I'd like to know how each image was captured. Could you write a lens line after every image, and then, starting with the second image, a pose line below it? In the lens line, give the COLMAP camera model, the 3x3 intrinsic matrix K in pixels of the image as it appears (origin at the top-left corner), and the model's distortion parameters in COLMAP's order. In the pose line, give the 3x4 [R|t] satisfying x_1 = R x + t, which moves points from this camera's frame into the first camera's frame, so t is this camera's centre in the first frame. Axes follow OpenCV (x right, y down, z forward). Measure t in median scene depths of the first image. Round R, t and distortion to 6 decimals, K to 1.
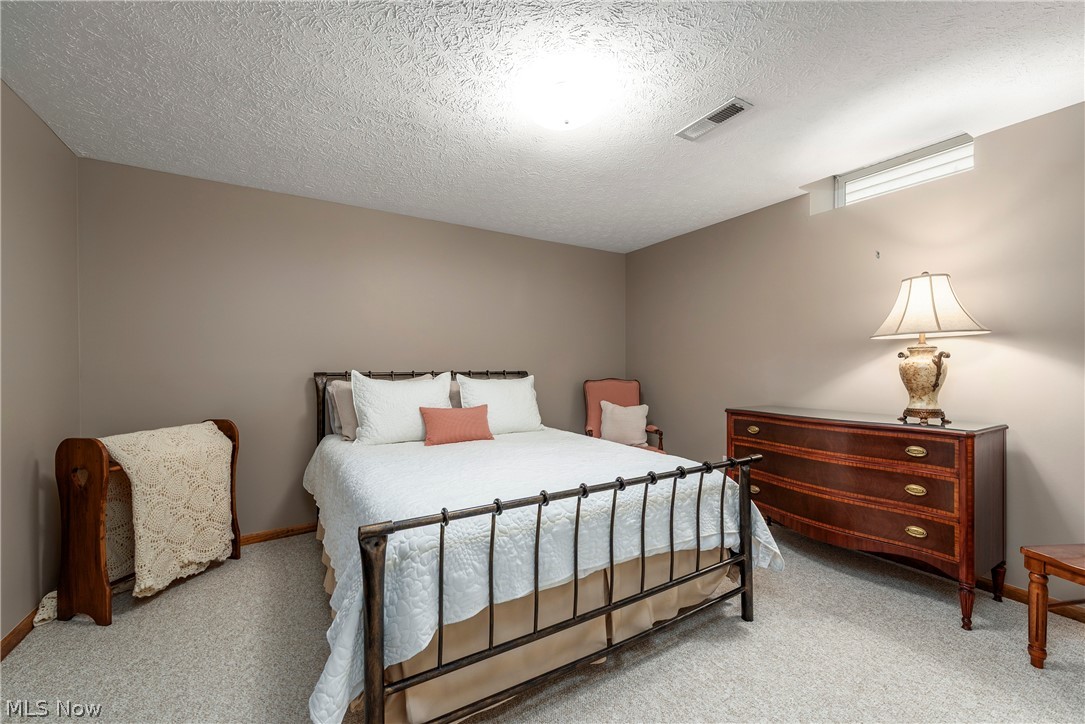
lens RADIAL K [[436.5, 0, 540.6], [0, 436.5, 368.1], [0, 0, 1]] dist [-0.000986, -0.000388]
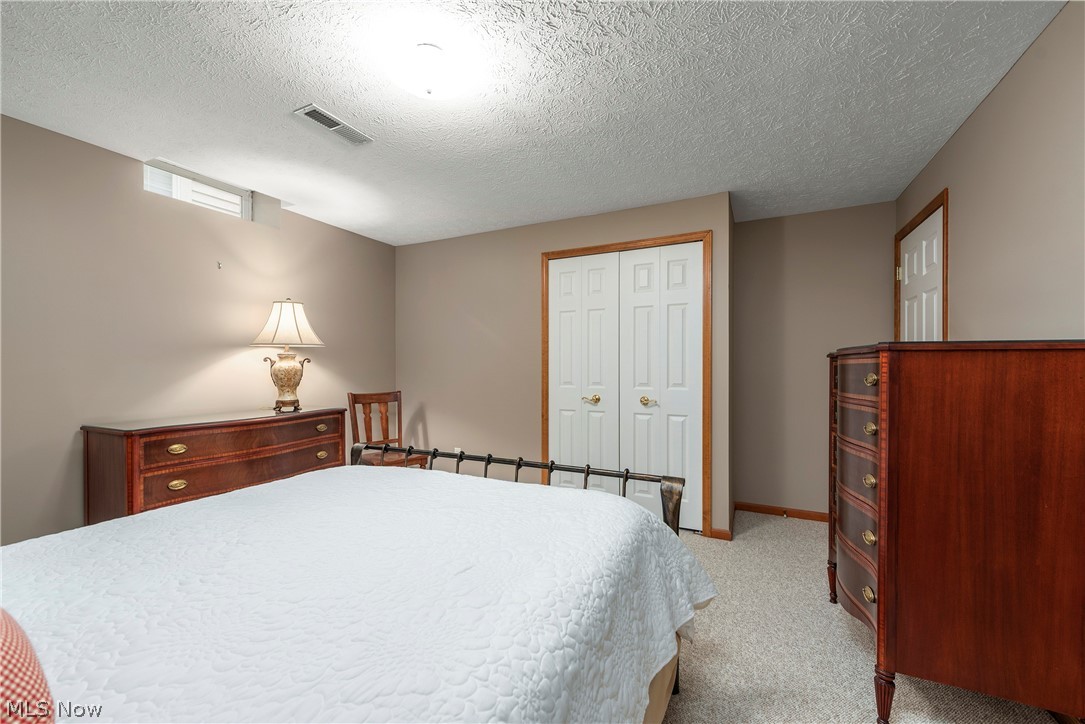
lens RADIAL K [[436.5, 0, 539.7], [0, 436.5, 363.2], [0, 0, 1]] dist [-0.000986, -0.000388]
pose [[-0.559821, 0.012172, 0.828524, -0.660113], [0.011072, 0.999913, -0.007209, -0.002202], [-0.828539, 0.005137, -0.559907, 1.089528]]
